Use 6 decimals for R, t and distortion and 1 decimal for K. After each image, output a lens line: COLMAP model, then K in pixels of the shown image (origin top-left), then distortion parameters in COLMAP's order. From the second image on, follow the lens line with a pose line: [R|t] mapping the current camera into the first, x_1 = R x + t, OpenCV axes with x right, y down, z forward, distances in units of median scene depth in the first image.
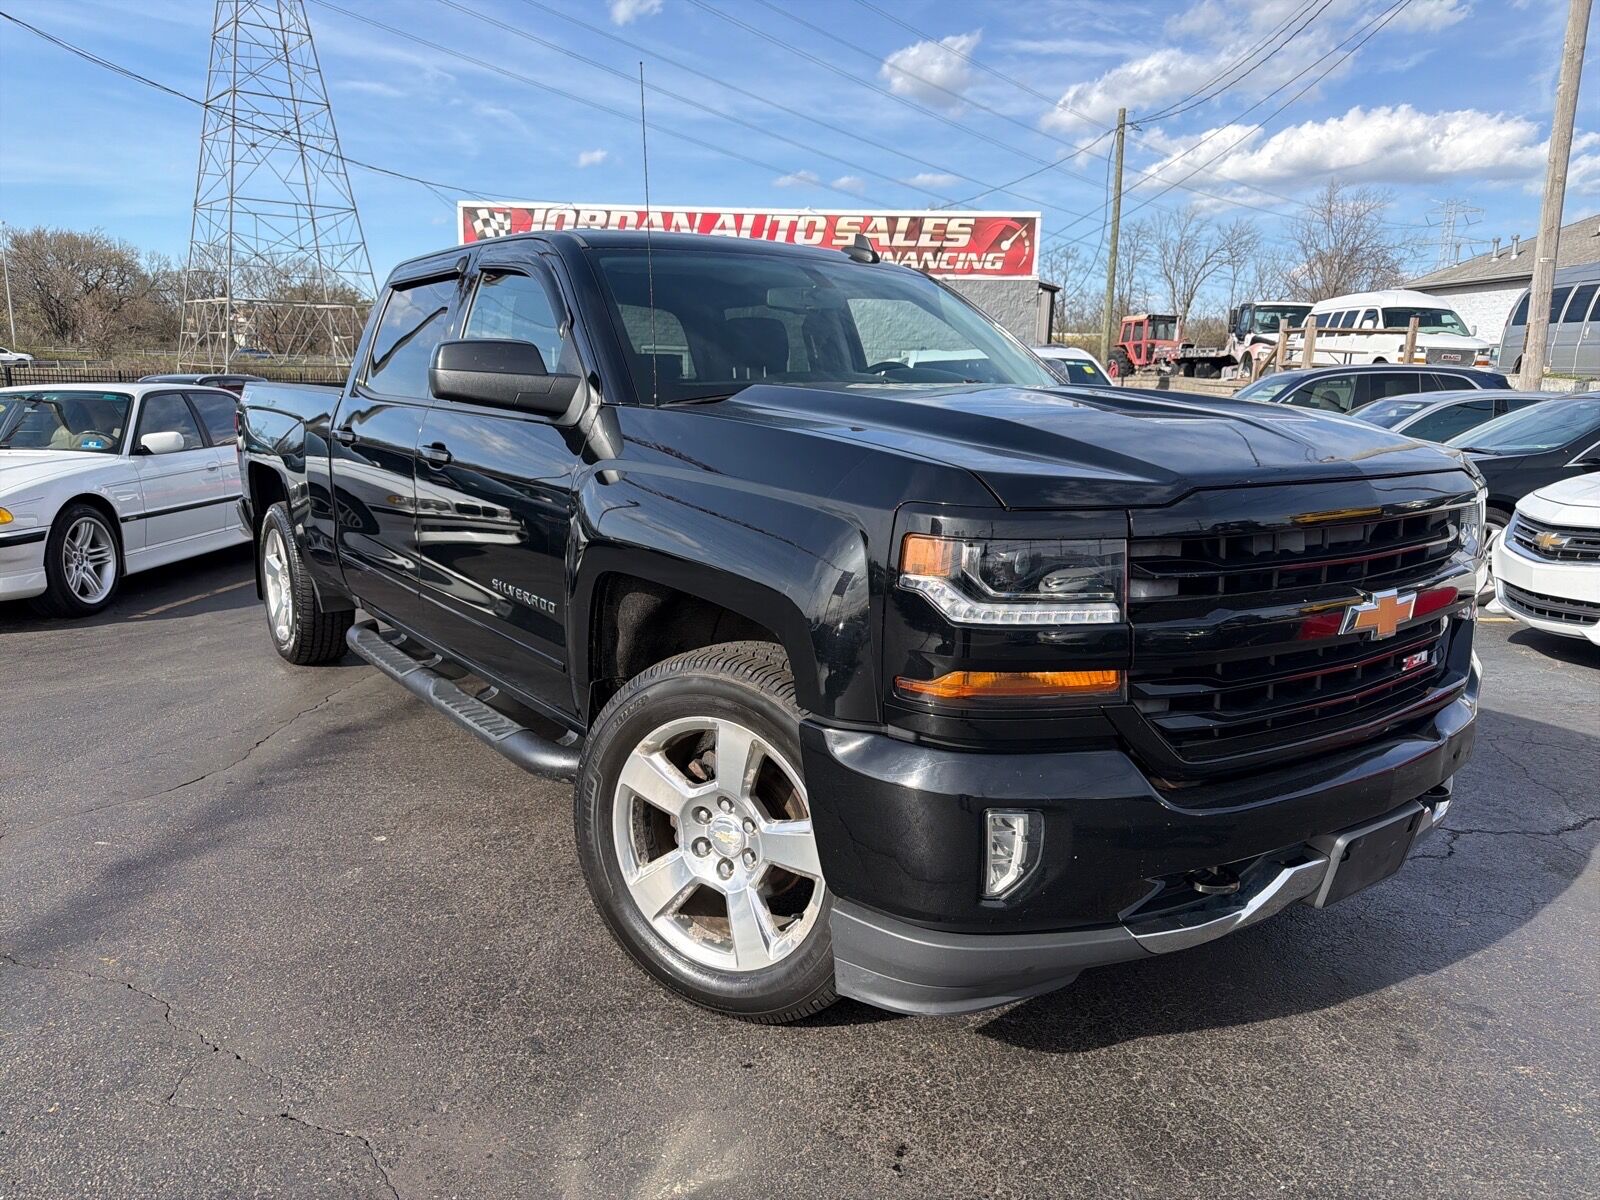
lens RADIAL K [[1148.7, 0, 795.4], [0, 1148.7, 623.7], [0, 0, 1]] dist [0.100234, -0.200082]
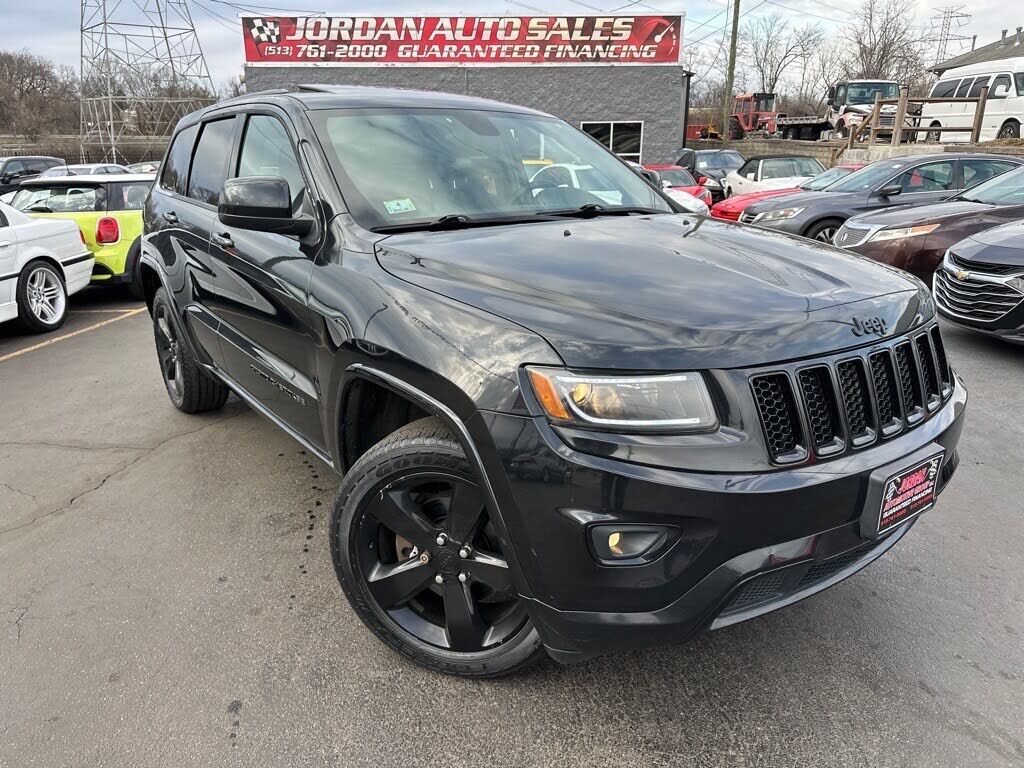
lens RADIAL K [[743.4, 0, 512.2], [0, 743.4, 395.3], [0, 0, 1]] dist [0.002891, -0.010260]
pose [[0.999740, -0.022782, 0.000905, 0.006501], [0.022517, 0.992794, 0.117699, -0.028644], [-0.003580, -0.117648, 0.993049, 0.119655]]
